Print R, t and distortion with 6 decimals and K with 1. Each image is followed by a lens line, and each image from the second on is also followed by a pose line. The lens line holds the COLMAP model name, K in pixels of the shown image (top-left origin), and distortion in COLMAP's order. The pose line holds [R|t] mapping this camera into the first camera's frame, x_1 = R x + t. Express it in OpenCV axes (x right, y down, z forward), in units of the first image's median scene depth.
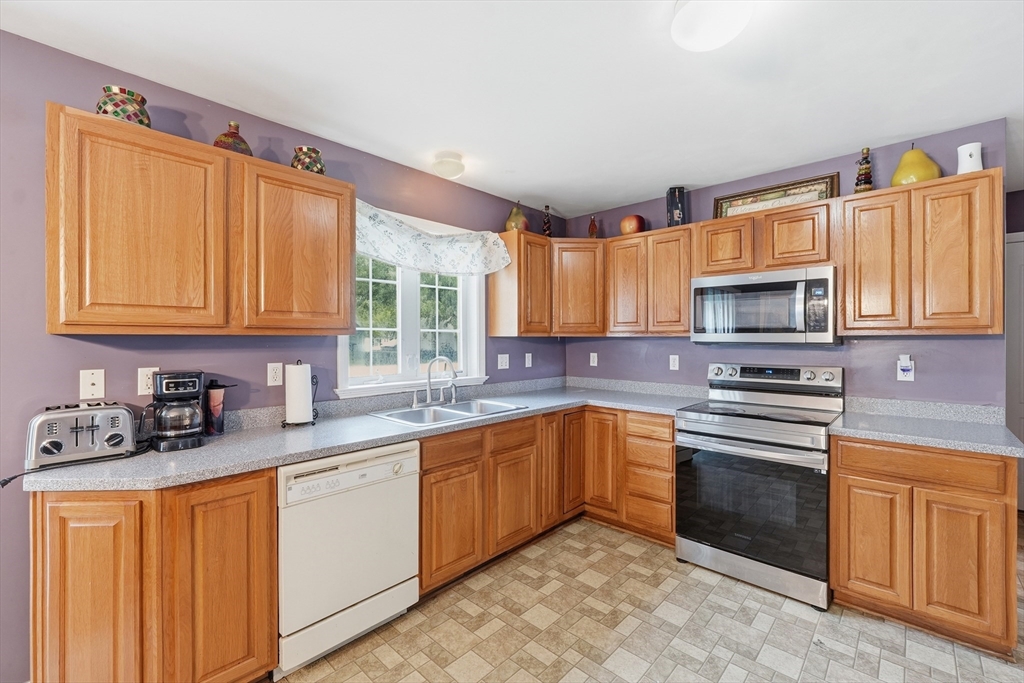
lens RADIAL K [[429.6, 0, 511.6], [0, 429.6, 339.7], [0, 0, 1]] dist [-0.013801, 0.004391]
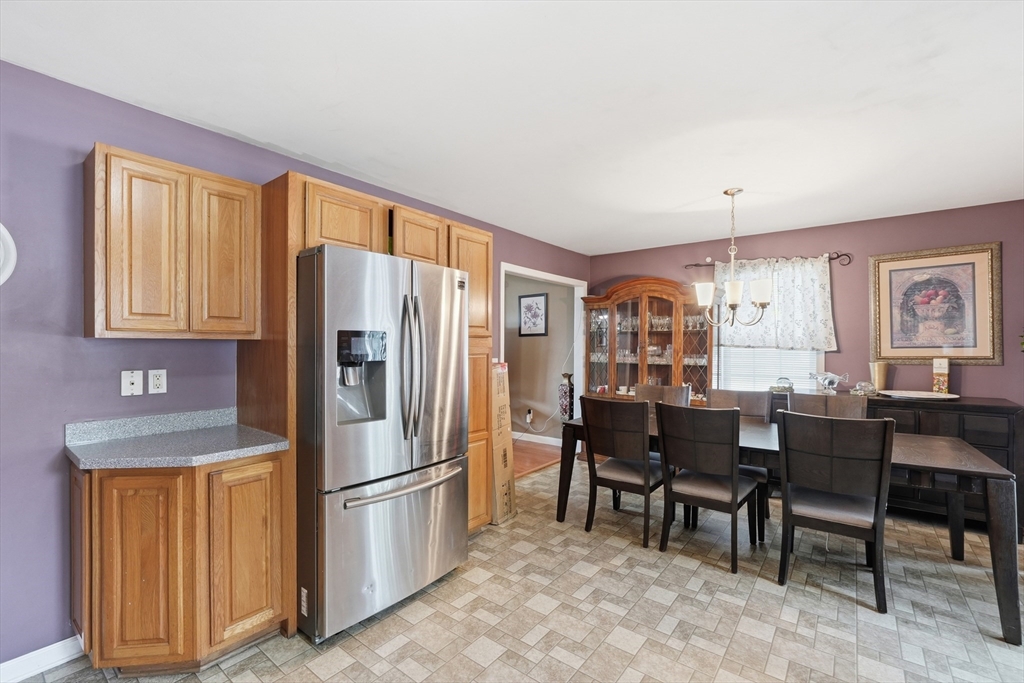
lens RADIAL K [[449.8, 0, 503.0], [0, 449.8, 346.4], [0, 0, 1]] dist [-0.010034, 0.000855]
pose [[-0.996306, -0.002908, -0.085821, 0.136279], [-0.003452, 0.999975, 0.006194, -0.001612], [0.085801, 0.006468, -0.996291, 0.740651]]
